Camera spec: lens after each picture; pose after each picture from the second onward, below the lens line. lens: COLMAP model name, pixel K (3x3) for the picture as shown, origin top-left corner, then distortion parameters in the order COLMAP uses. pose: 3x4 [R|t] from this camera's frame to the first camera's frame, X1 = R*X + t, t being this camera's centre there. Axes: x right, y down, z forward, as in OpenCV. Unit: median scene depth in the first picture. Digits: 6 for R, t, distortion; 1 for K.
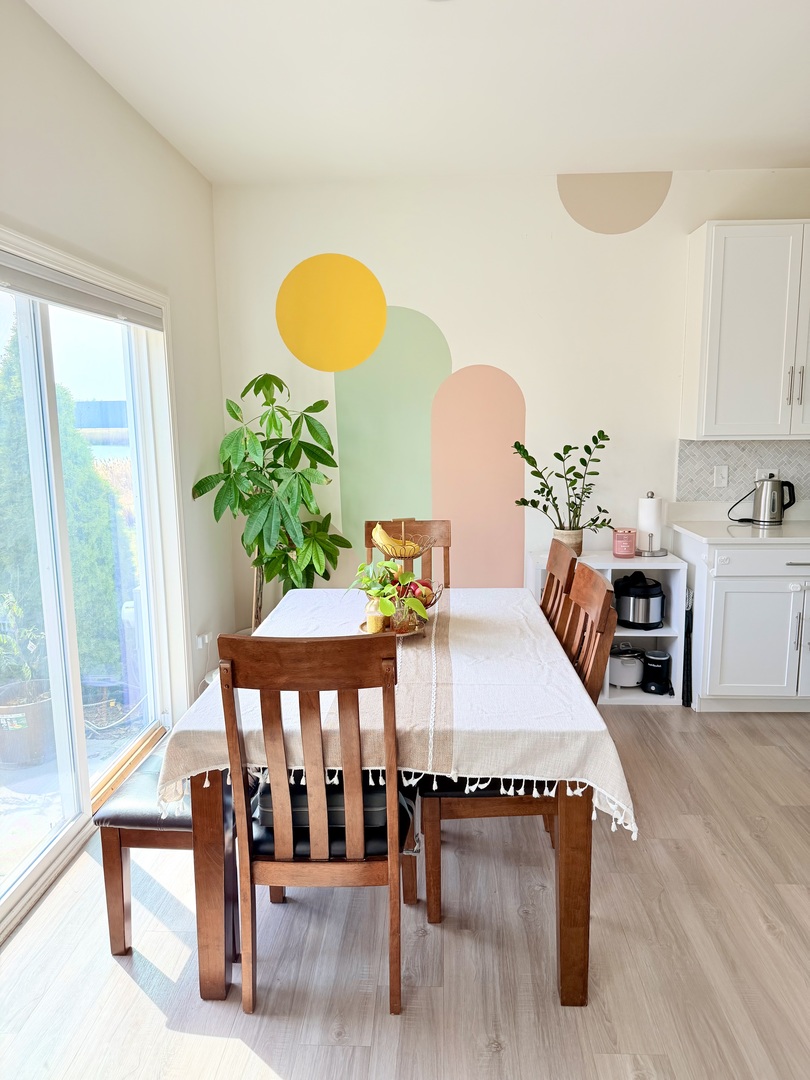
lens RADIAL K [[763.9, 0, 403.6], [0, 763.9, 539.4], [0, 0, 1]] dist [0.001343, -0.008572]
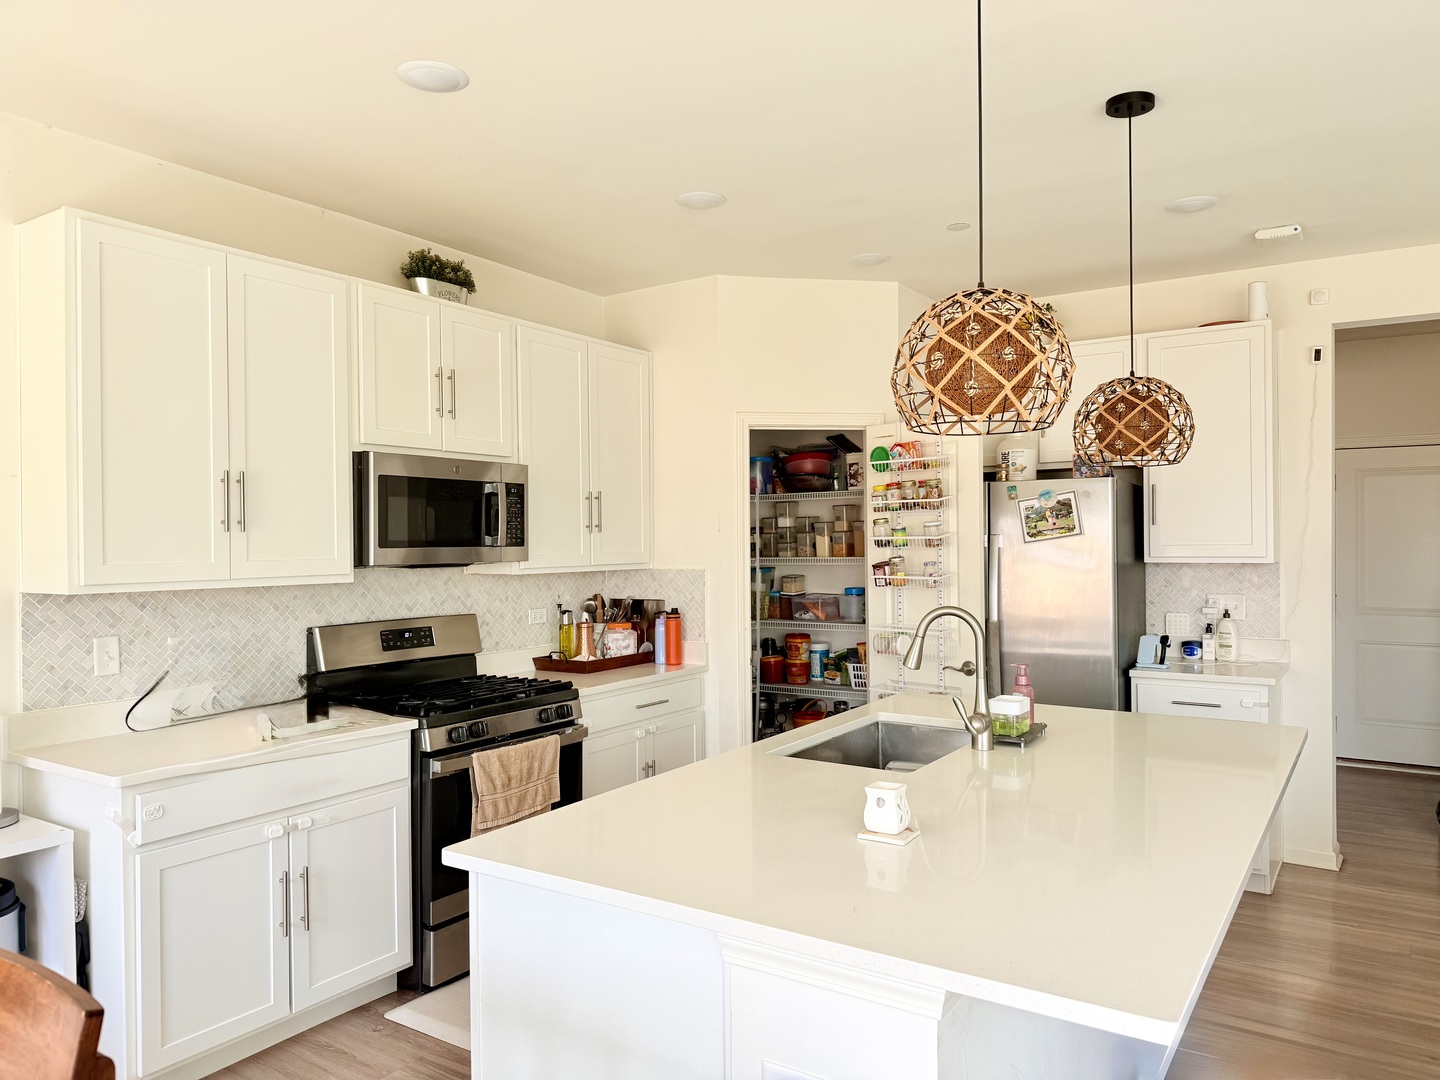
lens RADIAL K [[1018.6, 0, 714.9], [0, 1018.6, 548.0], [0, 0, 1]] dist [0.001343, -0.008572]
pose [[0.521740, 0.000133, 0.853105, 0.009864], [0.140461, 0.986339, -0.086056, -0.035871], [-0.841462, 0.164727, 0.514594, 0.240130]]
